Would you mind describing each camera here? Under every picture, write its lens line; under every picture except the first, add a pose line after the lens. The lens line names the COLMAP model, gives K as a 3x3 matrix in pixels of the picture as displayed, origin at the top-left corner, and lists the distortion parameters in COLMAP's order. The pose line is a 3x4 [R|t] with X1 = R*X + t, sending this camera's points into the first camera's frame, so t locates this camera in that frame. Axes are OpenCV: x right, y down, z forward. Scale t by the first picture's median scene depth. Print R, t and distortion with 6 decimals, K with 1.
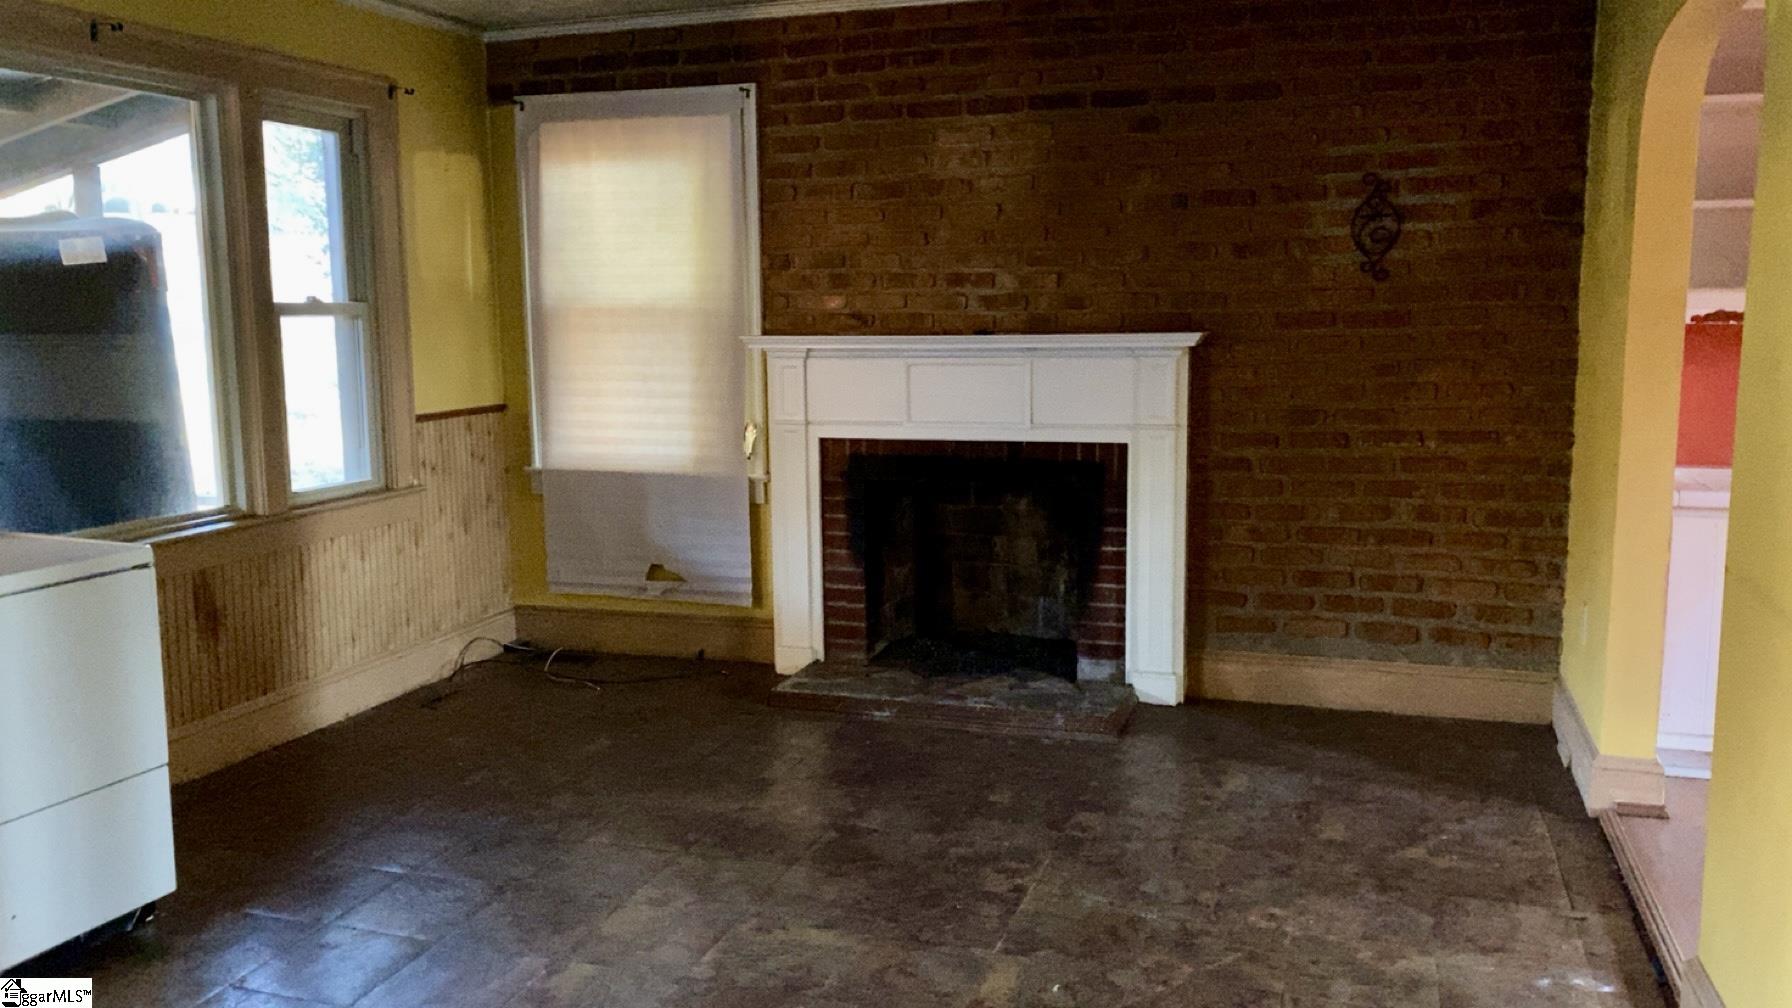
lens RADIAL K [[1395.5, 0, 859.5], [0, 1395.5, 508.3], [0, 0, 1]] dist [0.102911, -0.260351]
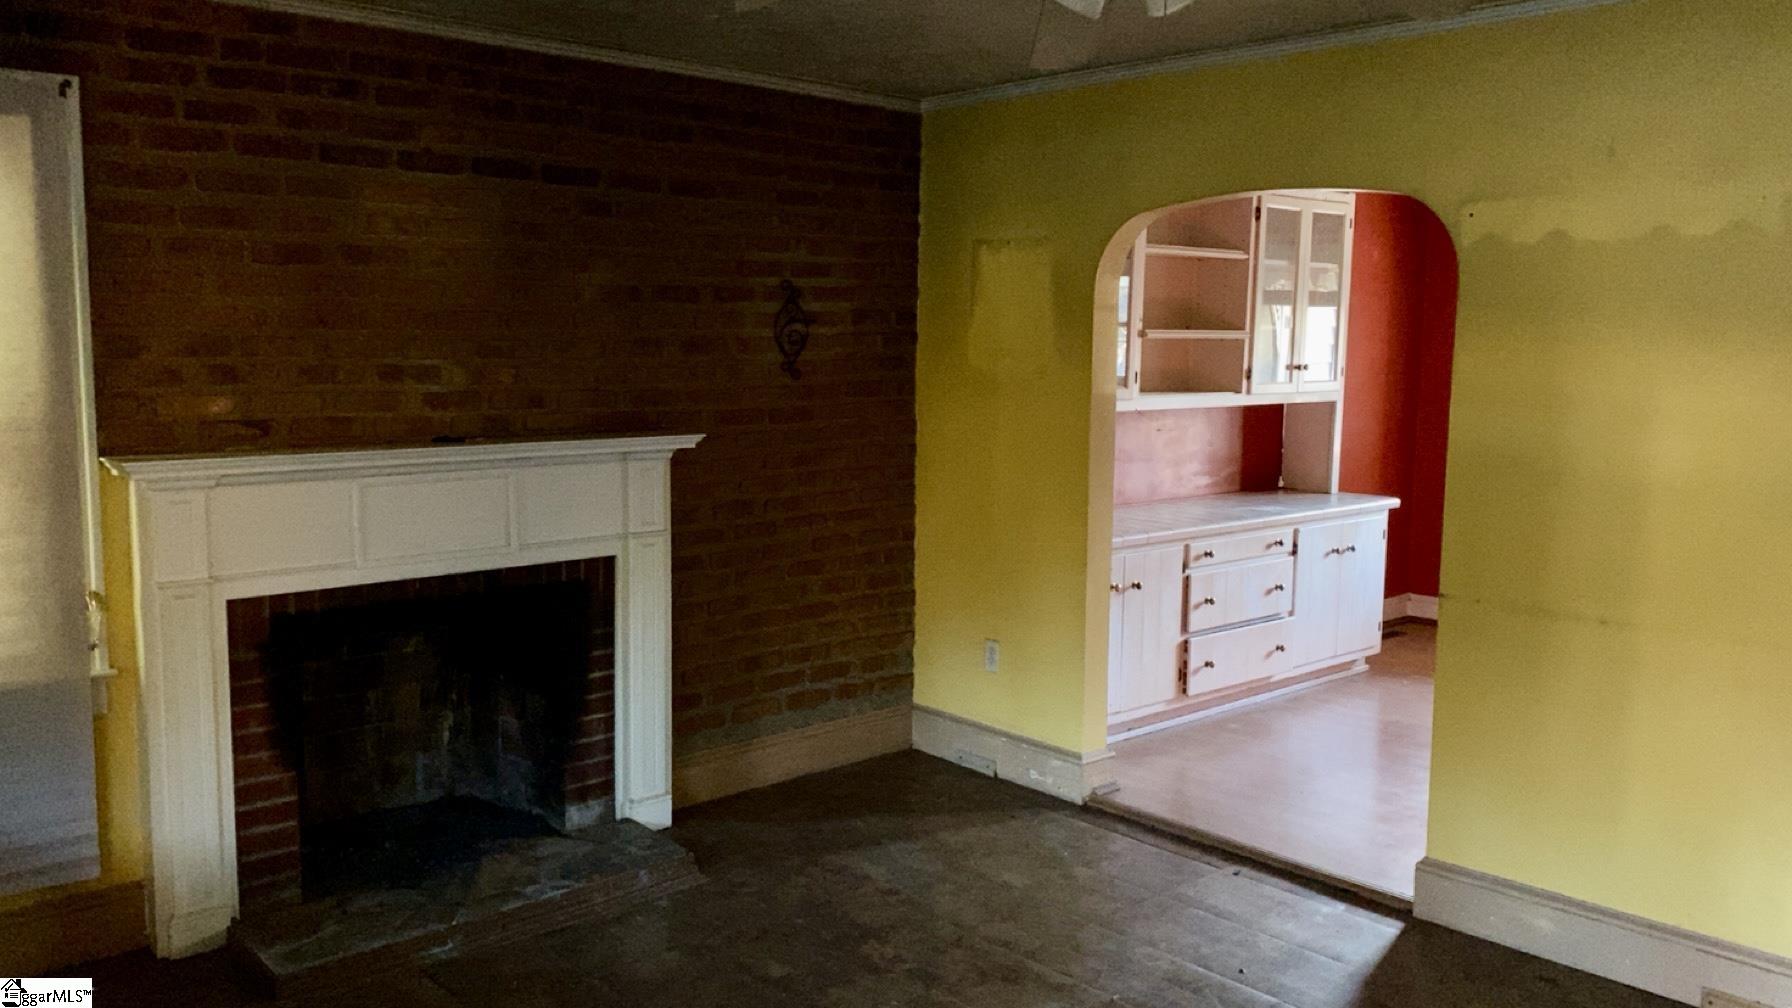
lens RADIAL K [[1395.5, 0, 859.5], [0, 1395.5, 508.3], [0, 0, 1]] dist [0.102911, -0.260351]
pose [[0.488383, -0.088892, 0.868090, -0.505034], [0.118224, 0.992366, 0.035106, -0.087687], [-0.864584, 0.085484, 0.495164, 0.401095]]
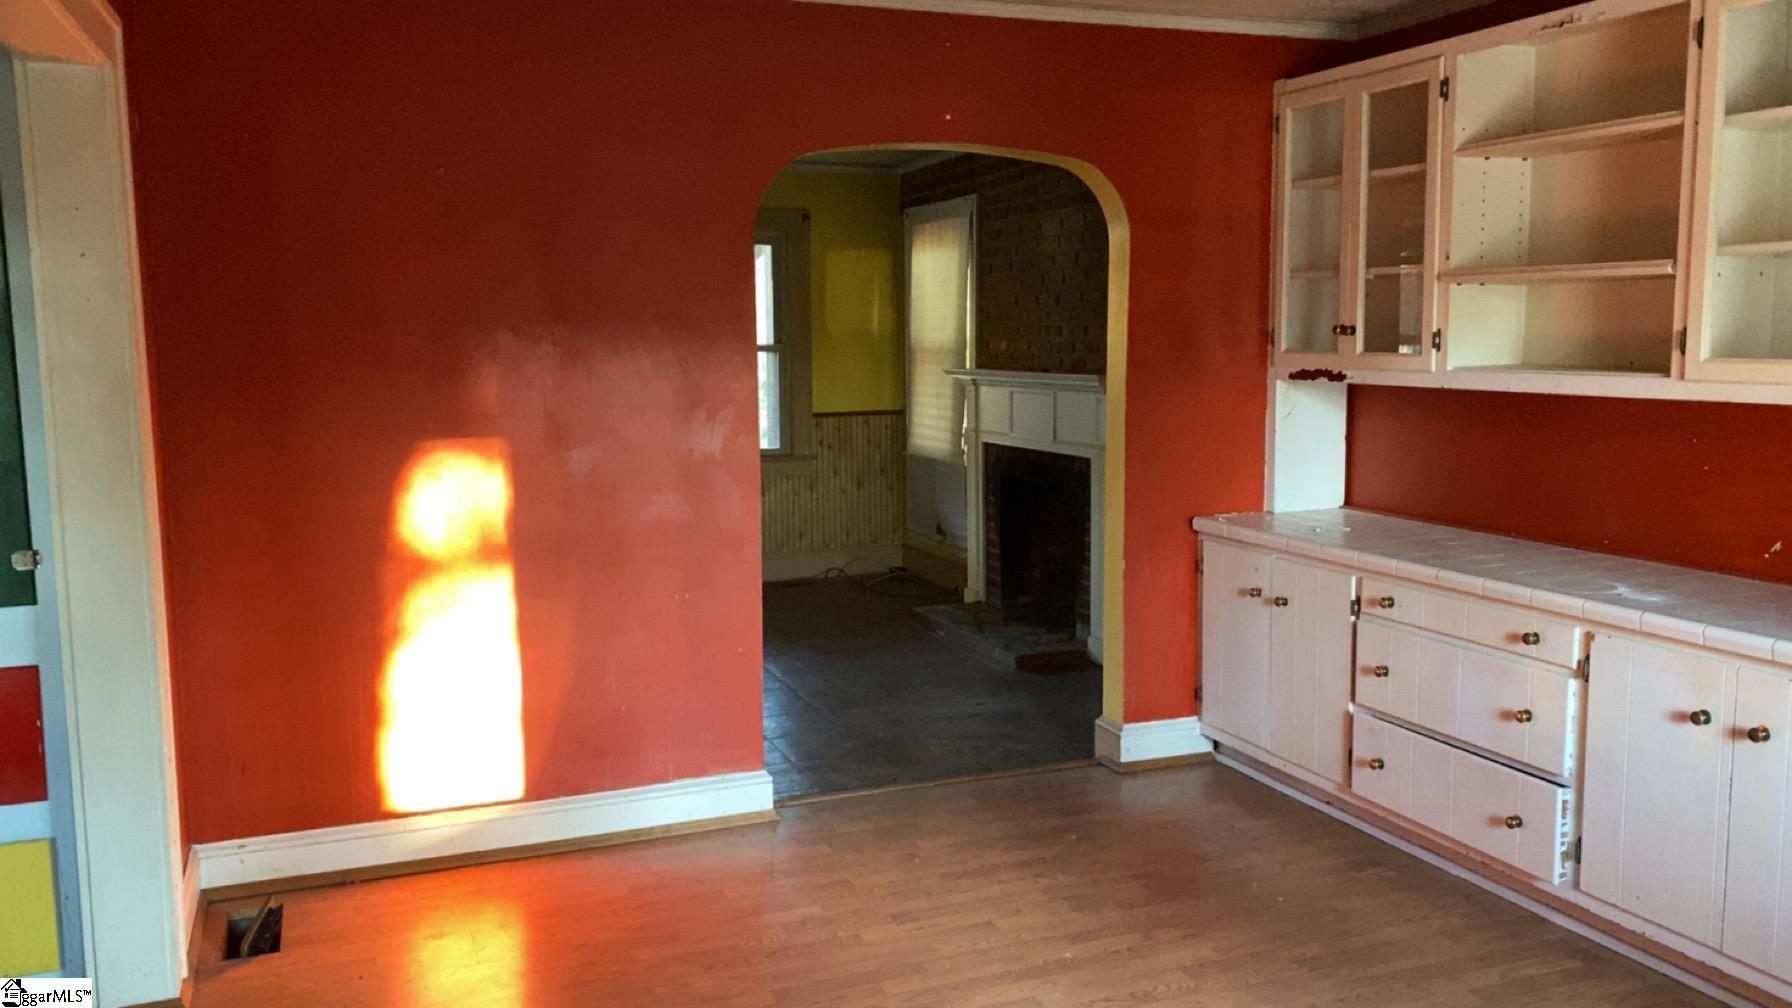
lens RADIAL K [[1395.5, 0, 859.5], [0, 1395.5, 508.3], [0, 0, 1]] dist [0.102911, -0.260351]
pose [[0.636764, 0.097862, -0.764823, 1.031786], [-0.102410, 0.993859, 0.041906, -0.031399], [0.764228, 0.051641, 0.642876, 0.000380]]
